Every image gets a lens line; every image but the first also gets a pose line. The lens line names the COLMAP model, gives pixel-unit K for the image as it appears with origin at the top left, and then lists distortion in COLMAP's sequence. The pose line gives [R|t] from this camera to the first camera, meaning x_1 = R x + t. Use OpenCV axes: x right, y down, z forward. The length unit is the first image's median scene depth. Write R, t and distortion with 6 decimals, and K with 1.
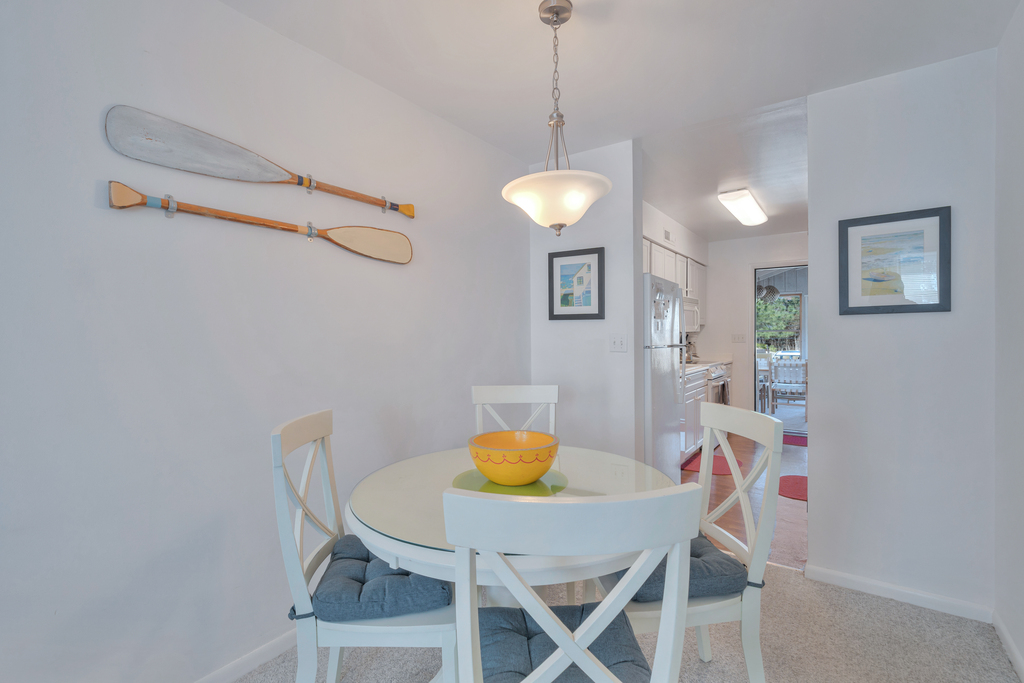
lens RADIAL K [[472.3, 0, 507.0], [0, 472.3, 349.8], [0, 0, 1]] dist [0.003174, 0.000491]
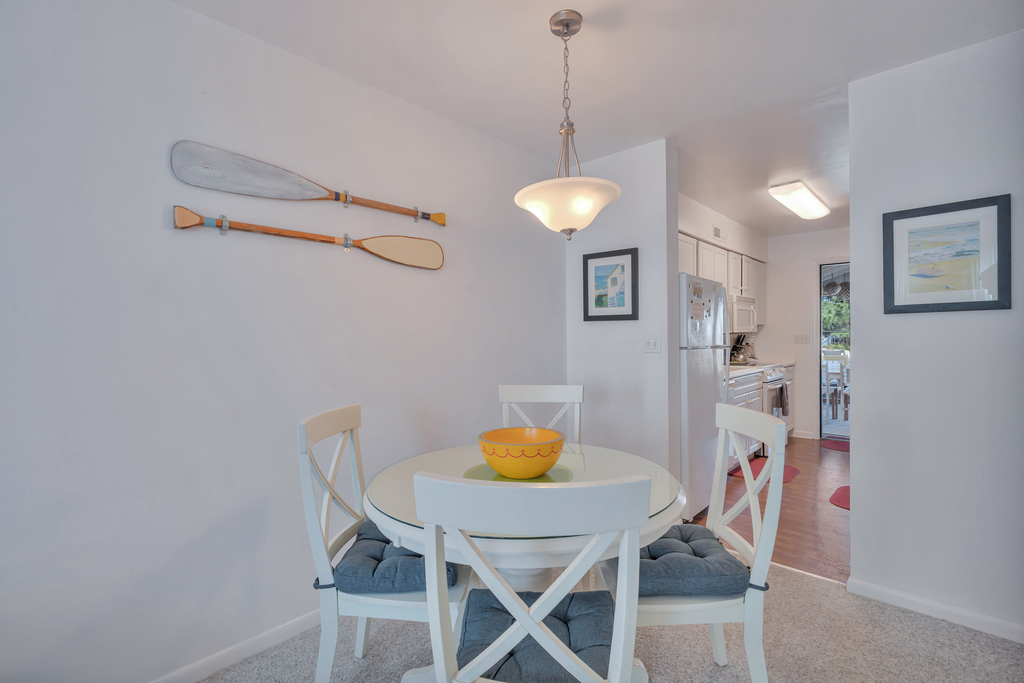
lens RADIAL K [[472.3, 0, 504.7], [0, 472.3, 350.4], [0, 0, 1]] dist [0.003174, 0.000491]
pose [[0.991078, 0.001666, -0.133273, 0.094069], [-0.001825, 0.999998, -0.001068, 0.001658], [0.133271, 0.001302, 0.991079, -0.038847]]
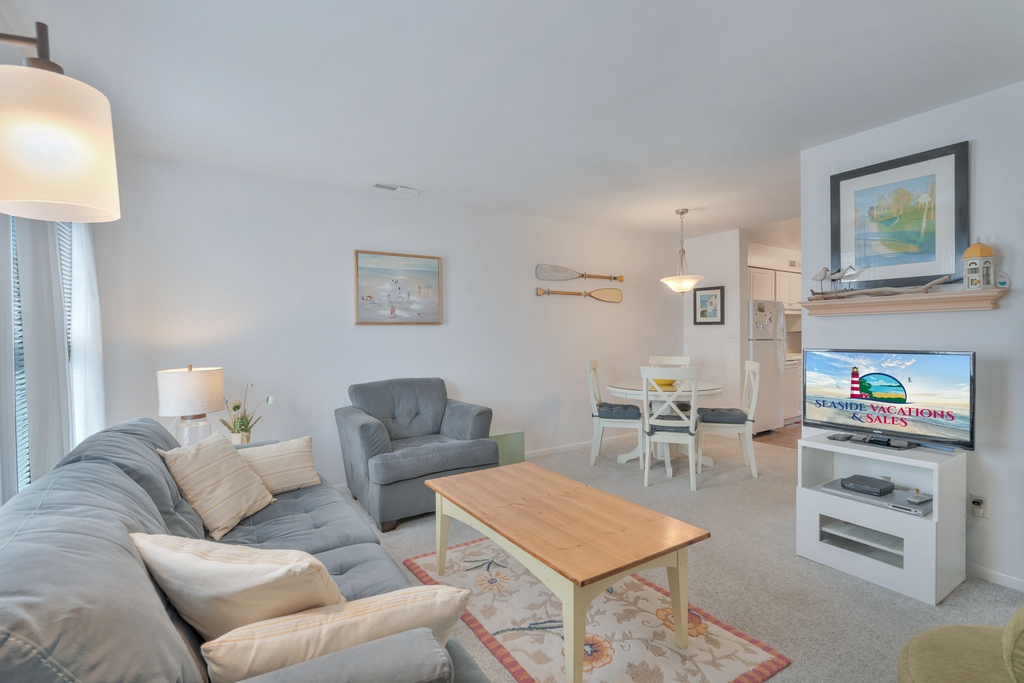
lens RADIAL K [[472.3, 0, 510.7], [0, 472.3, 343.0], [0, 0, 1]] dist [0.003174, 0.000491]
pose [[0.933800, 0.007911, -0.357709, 0.137839], [-0.011577, 0.999900, -0.008108, 0.048619], [0.357609, 0.011712, 0.933798, -1.589972]]
